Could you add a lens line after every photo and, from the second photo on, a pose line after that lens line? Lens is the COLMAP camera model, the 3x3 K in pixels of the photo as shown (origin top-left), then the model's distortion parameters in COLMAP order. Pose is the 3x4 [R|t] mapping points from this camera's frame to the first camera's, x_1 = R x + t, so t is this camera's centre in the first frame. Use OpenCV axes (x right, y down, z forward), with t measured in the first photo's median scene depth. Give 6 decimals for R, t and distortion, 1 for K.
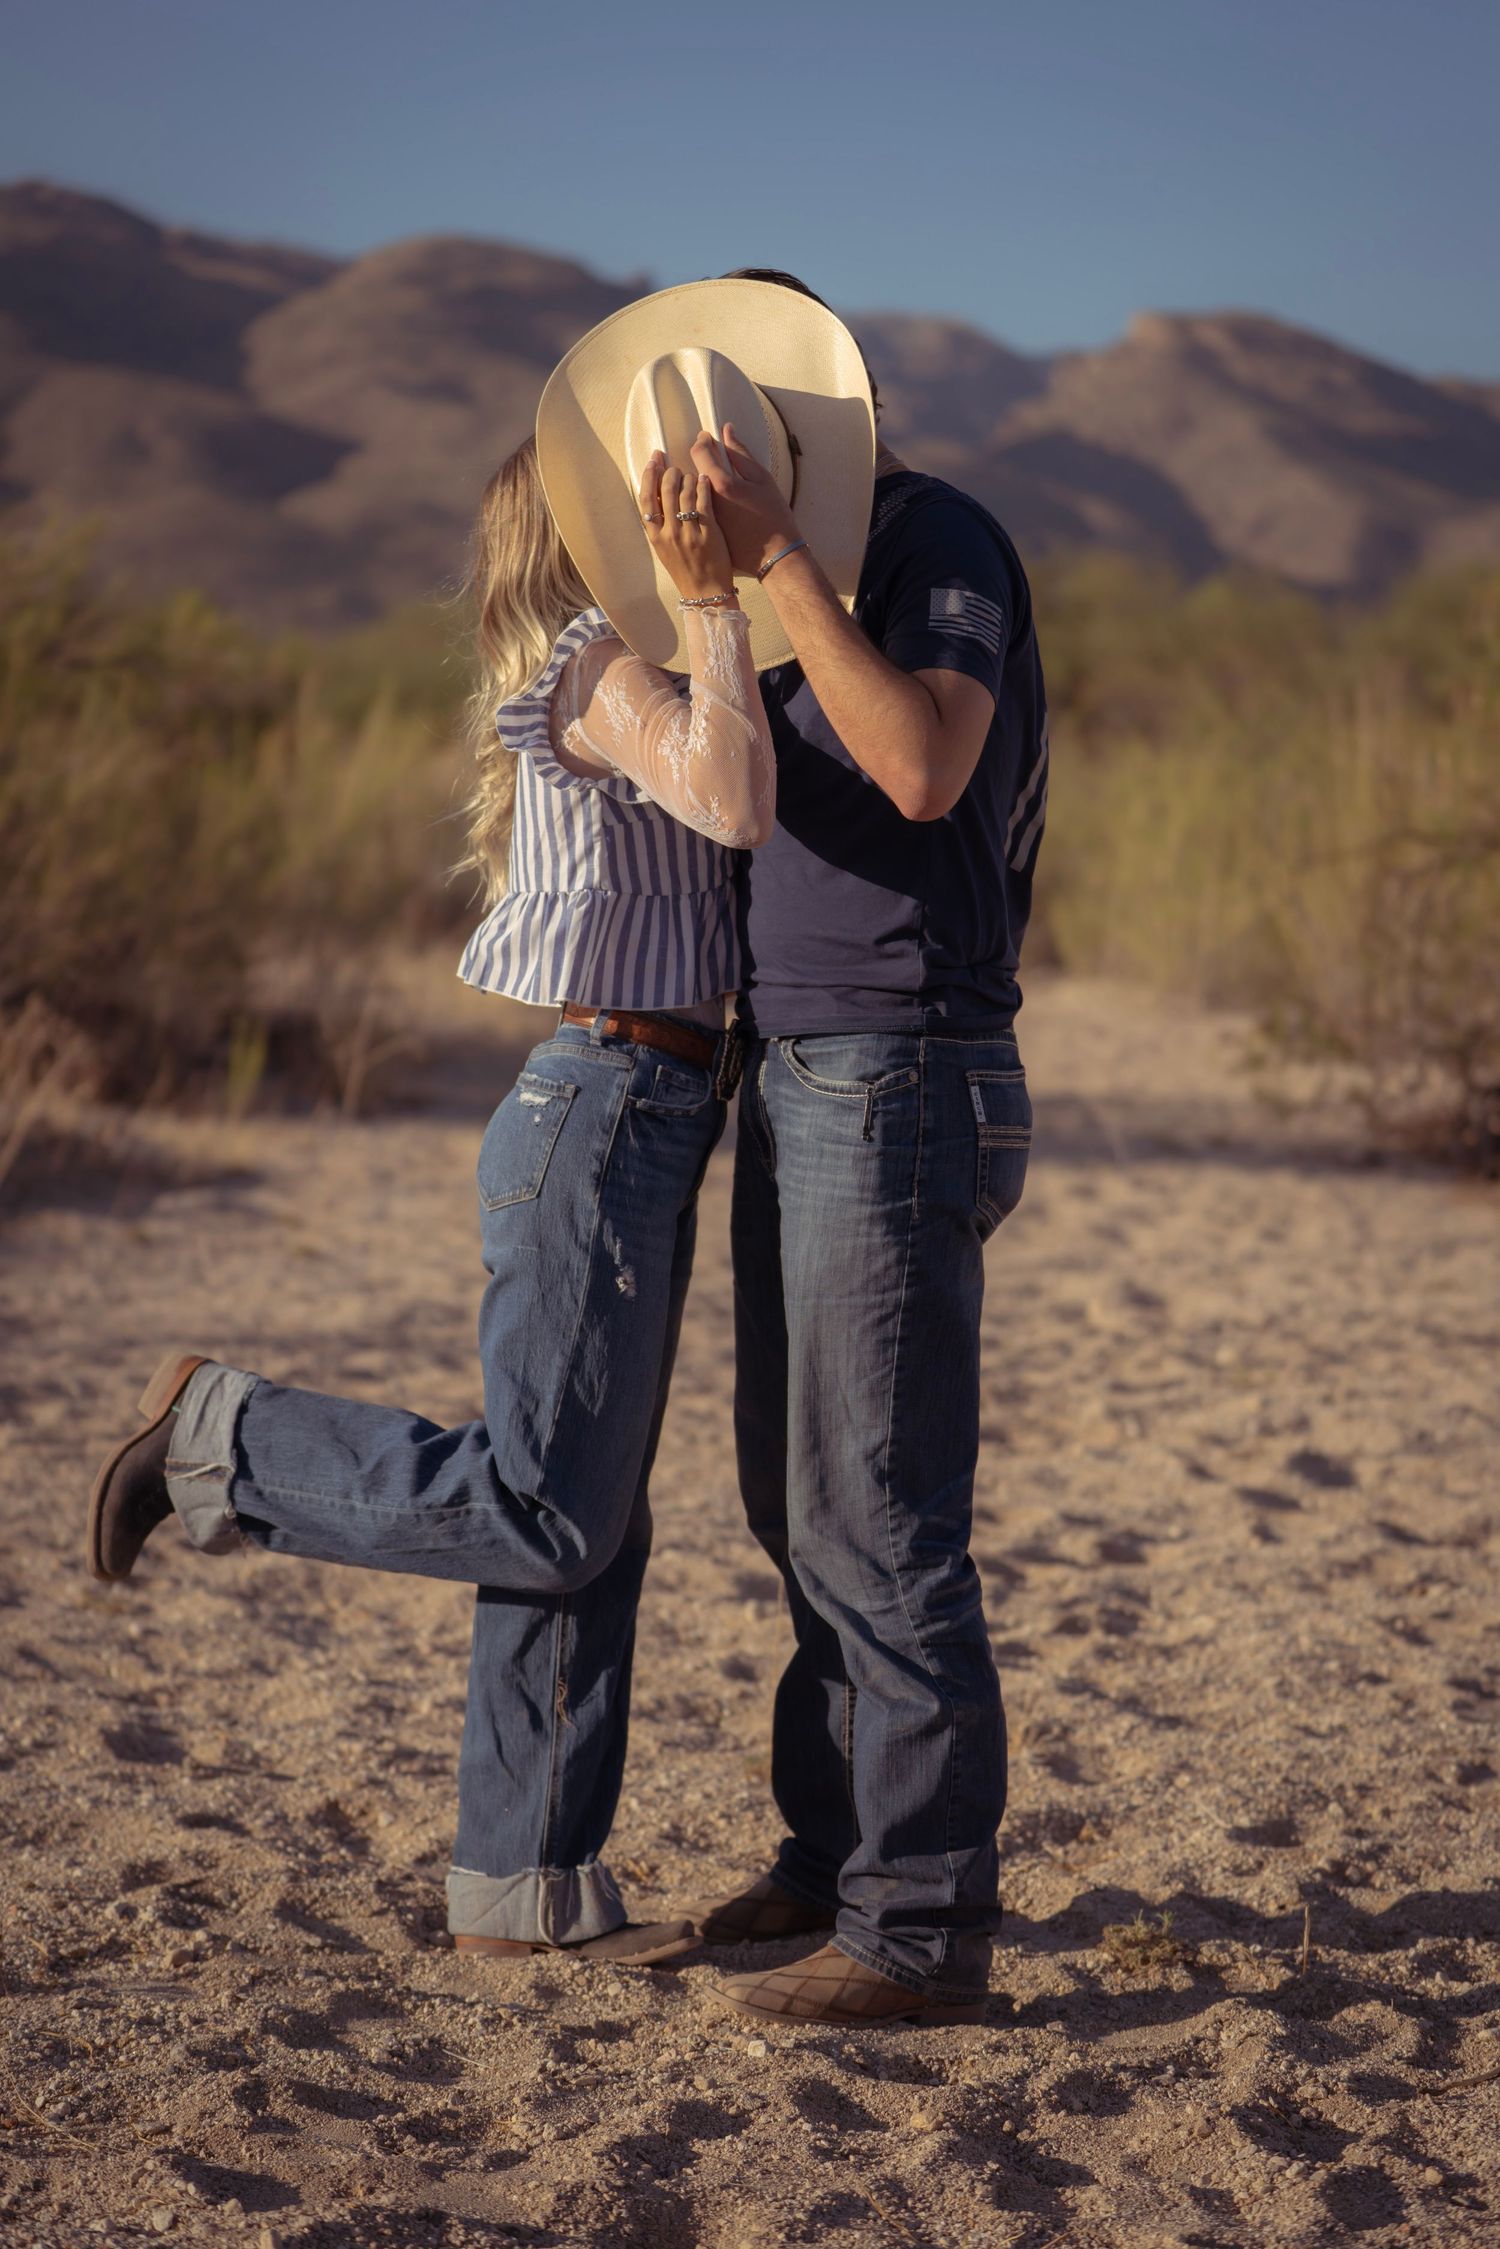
lens RADIAL K [[4884.8, 0, 749.3], [0, 4884.8, 1131.0], [0, 0, 1]] dist [-0.275607, 0.000000]
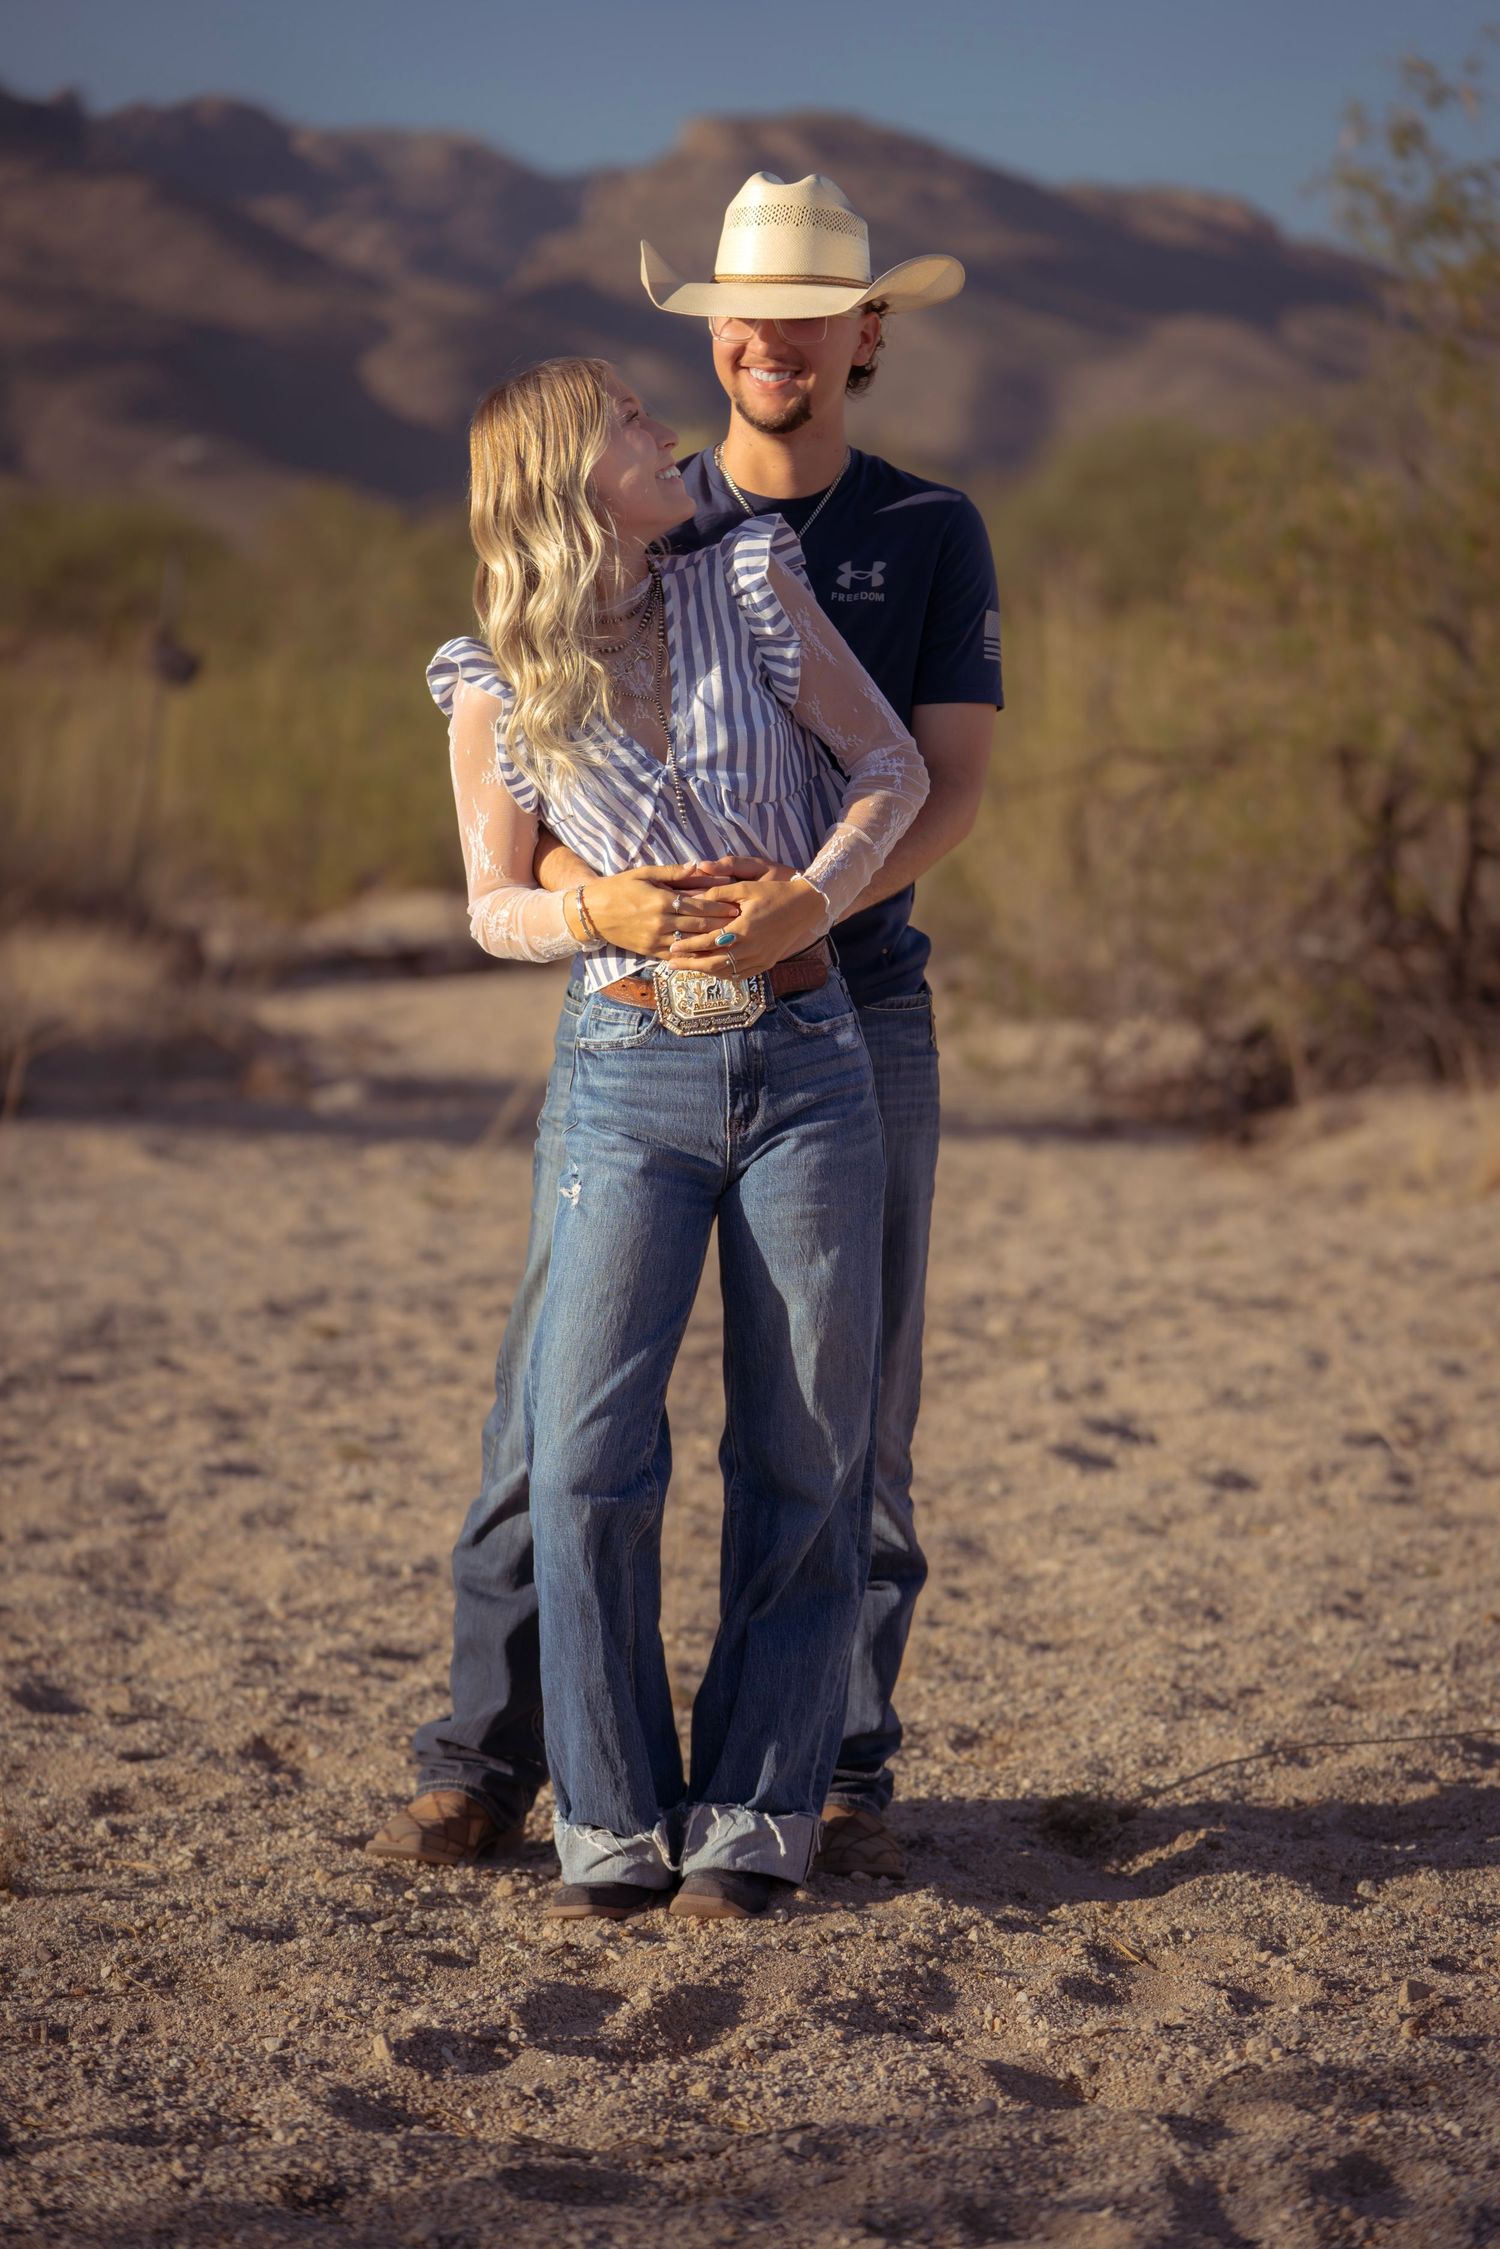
lens RADIAL K [[6090.4, 0, 749.3], [0, 6090.4, 1126.2], [0, 0, 1]] dist [-0.153467, 0.000000]
pose [[0.995741, -0.039656, 0.083225, -0.071879], [0.039947, 0.999200, -0.001831, 0.014265], [-0.083086, 0.005148, 0.996529, -0.236953]]
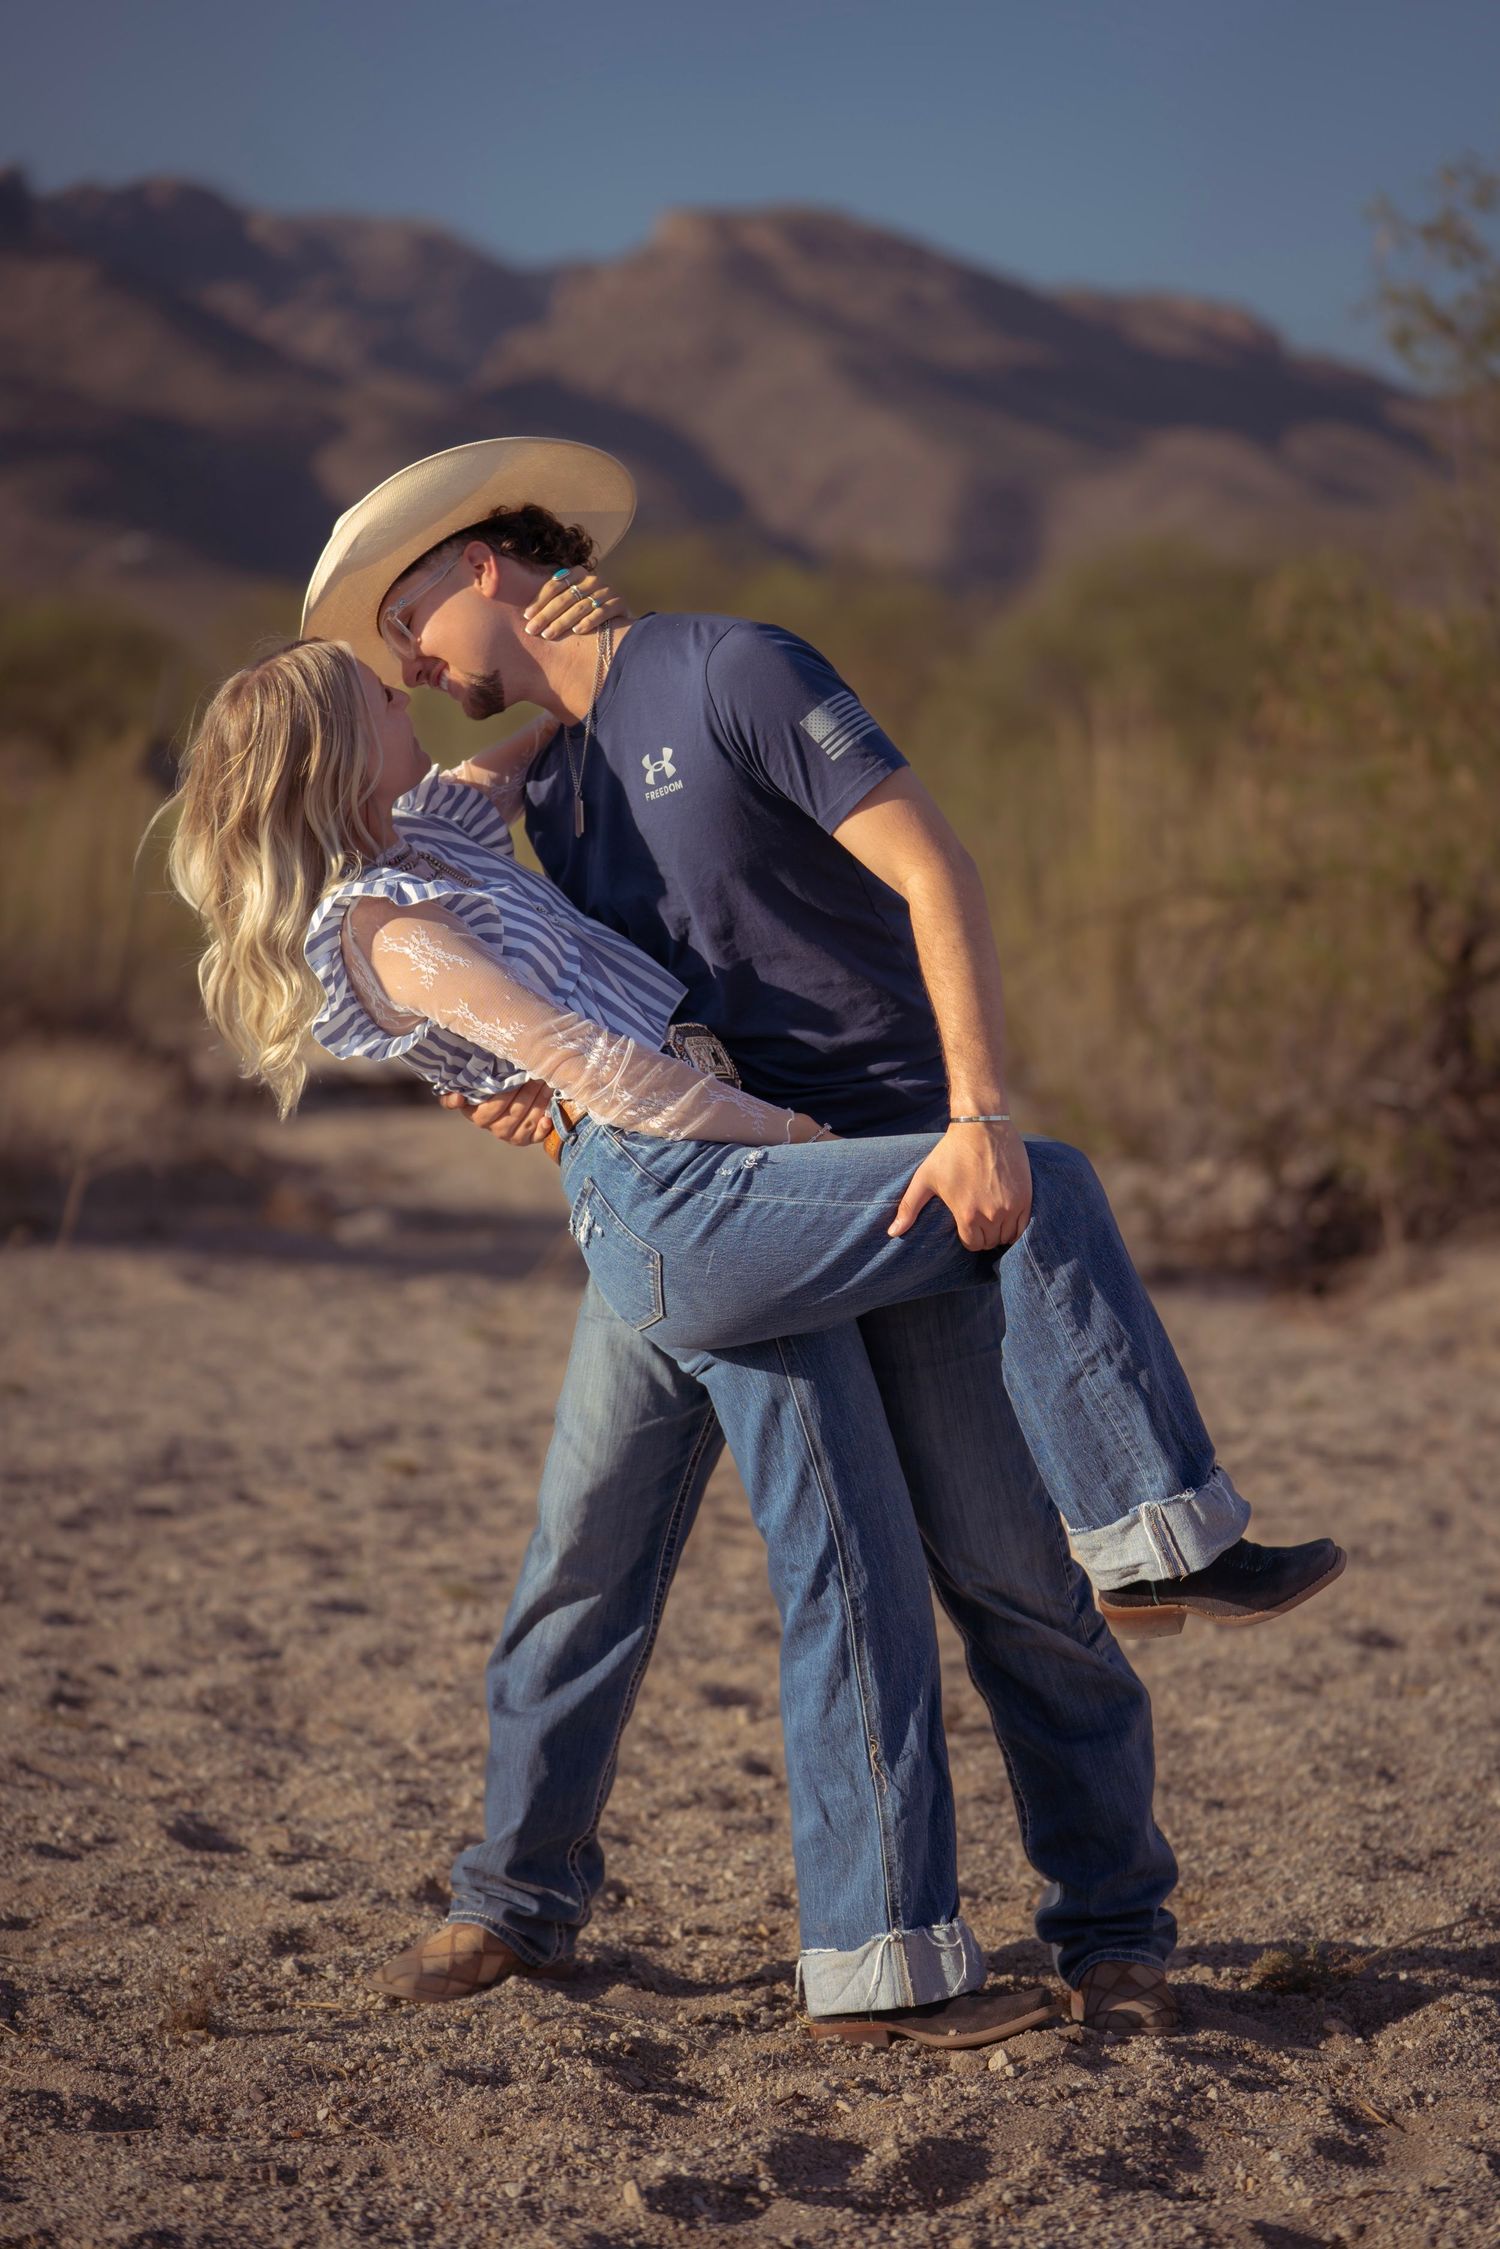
lens RADIAL K [[6407.7, 0, 749.6], [0, 6407.7, 1125.1], [0, 0, 1]] dist [-0.067619, 0.000000]
pose [[0.995750, -0.017008, 0.090512, -0.116048], [0.019317, 0.999508, -0.024698, 0.016196], [-0.090048, 0.026342, 0.995589, -0.254363]]
